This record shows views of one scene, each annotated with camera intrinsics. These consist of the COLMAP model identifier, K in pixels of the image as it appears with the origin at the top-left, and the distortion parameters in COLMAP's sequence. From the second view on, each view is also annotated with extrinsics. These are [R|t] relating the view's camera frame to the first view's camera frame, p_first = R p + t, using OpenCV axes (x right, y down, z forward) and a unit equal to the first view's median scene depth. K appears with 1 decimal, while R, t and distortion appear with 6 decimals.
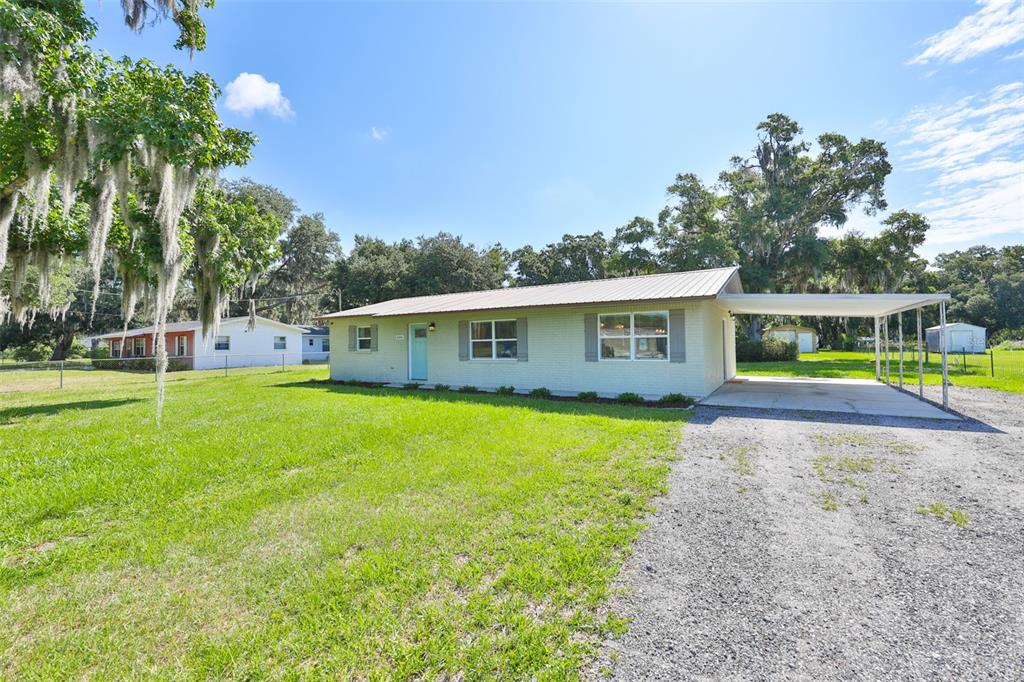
lens RADIAL K [[447.2, 0, 514.8], [0, 447.2, 339.1], [0, 0, 1]] dist [0.023950, 0.001351]
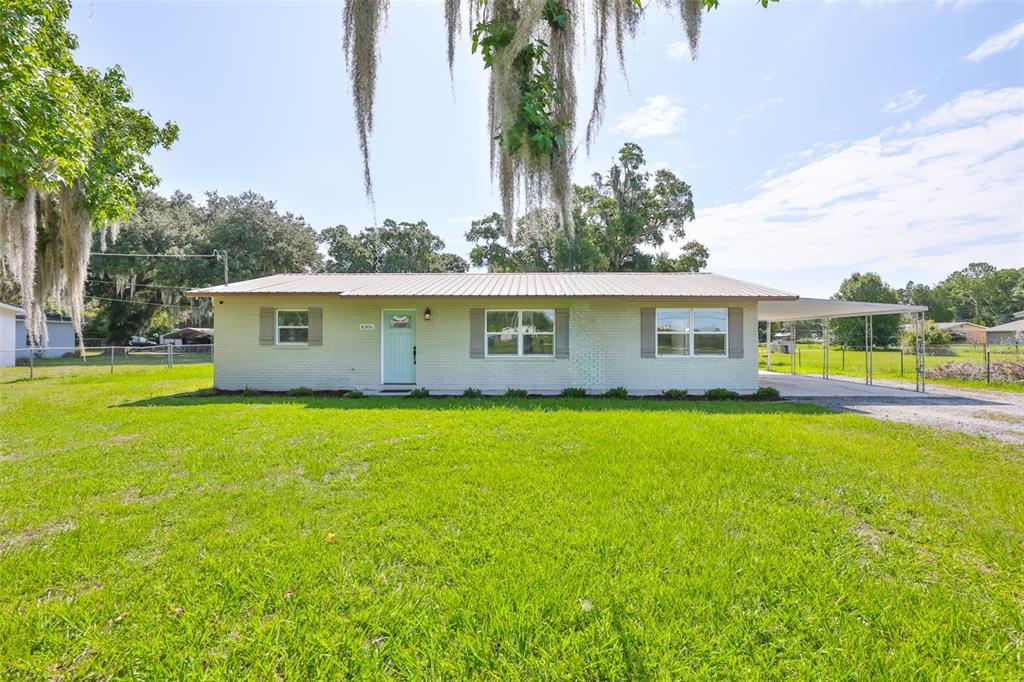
lens RADIAL K [[447.2, 0, 512.3], [0, 447.2, 339.6], [0, 0, 1]] dist [0.023950, 0.001351]
pose [[0.860565, 0.012675, 0.509184, -0.250351], [-0.018037, 0.999822, 0.005595, 0.005138], [-0.509022, -0.013999, 0.860640, 0.146542]]
